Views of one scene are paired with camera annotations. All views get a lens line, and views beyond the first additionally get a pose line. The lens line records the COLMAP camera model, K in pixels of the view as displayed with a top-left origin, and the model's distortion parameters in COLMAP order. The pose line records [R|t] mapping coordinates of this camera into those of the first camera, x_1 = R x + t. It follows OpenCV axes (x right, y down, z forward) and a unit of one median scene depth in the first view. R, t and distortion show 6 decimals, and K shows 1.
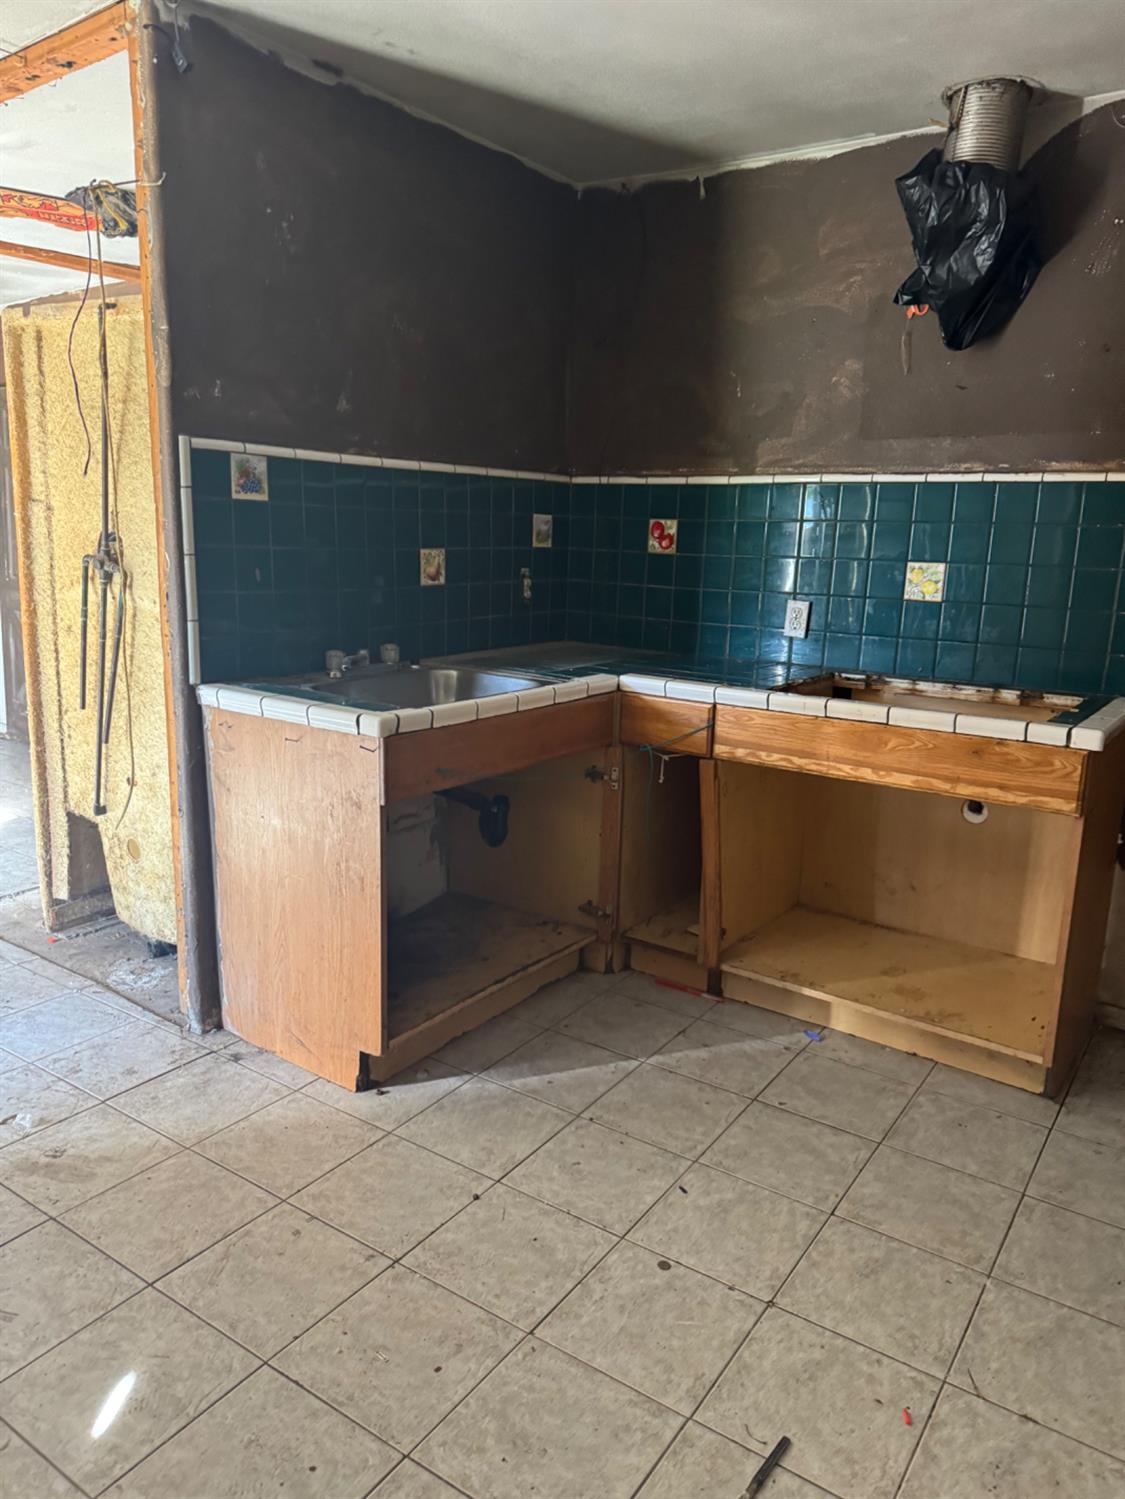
lens RADIAL K [[1060.9, 0, 559.7], [0, 1060.9, 749.6], [0, 0, 1]] dist [0.047714, -0.077223]
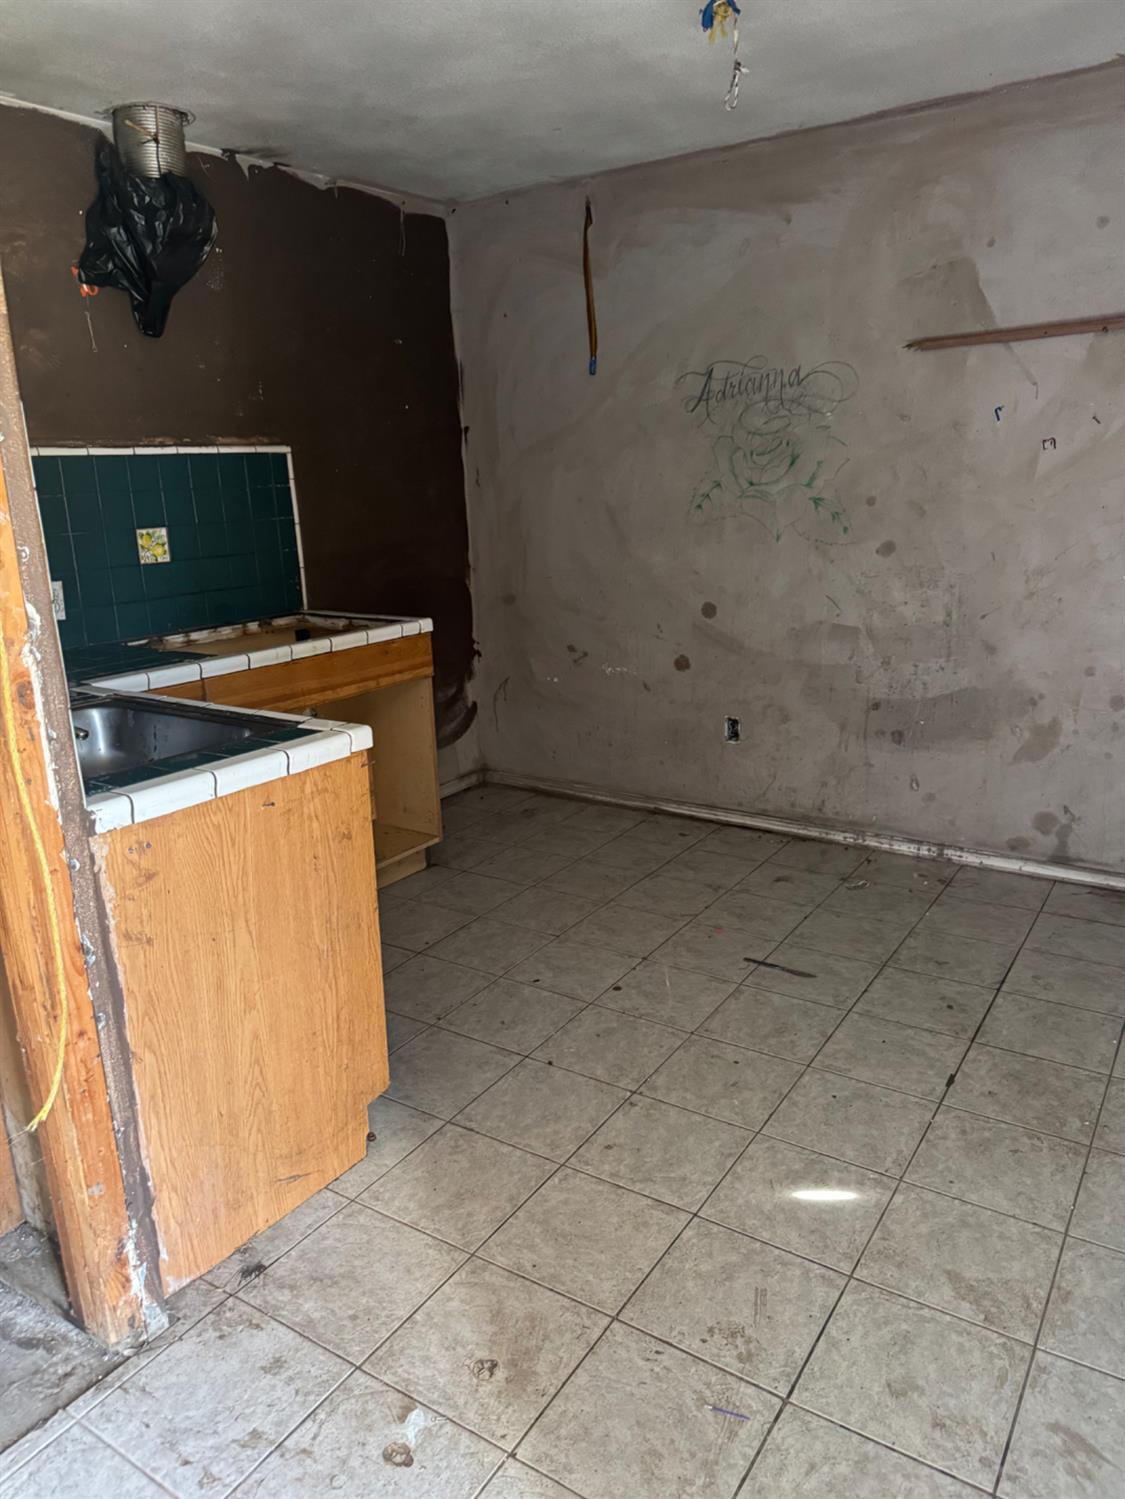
lens RADIAL K [[1060.9, 0, 568.9], [0, 1060.9, 756.9], [0, 0, 1]] dist [0.047714, -0.077223]
pose [[-0.031378, -0.285750, 0.957790, -0.911632], [0.236852, 0.928843, 0.284873, -0.193542], [-0.971039, 0.235793, 0.038535, 0.685493]]
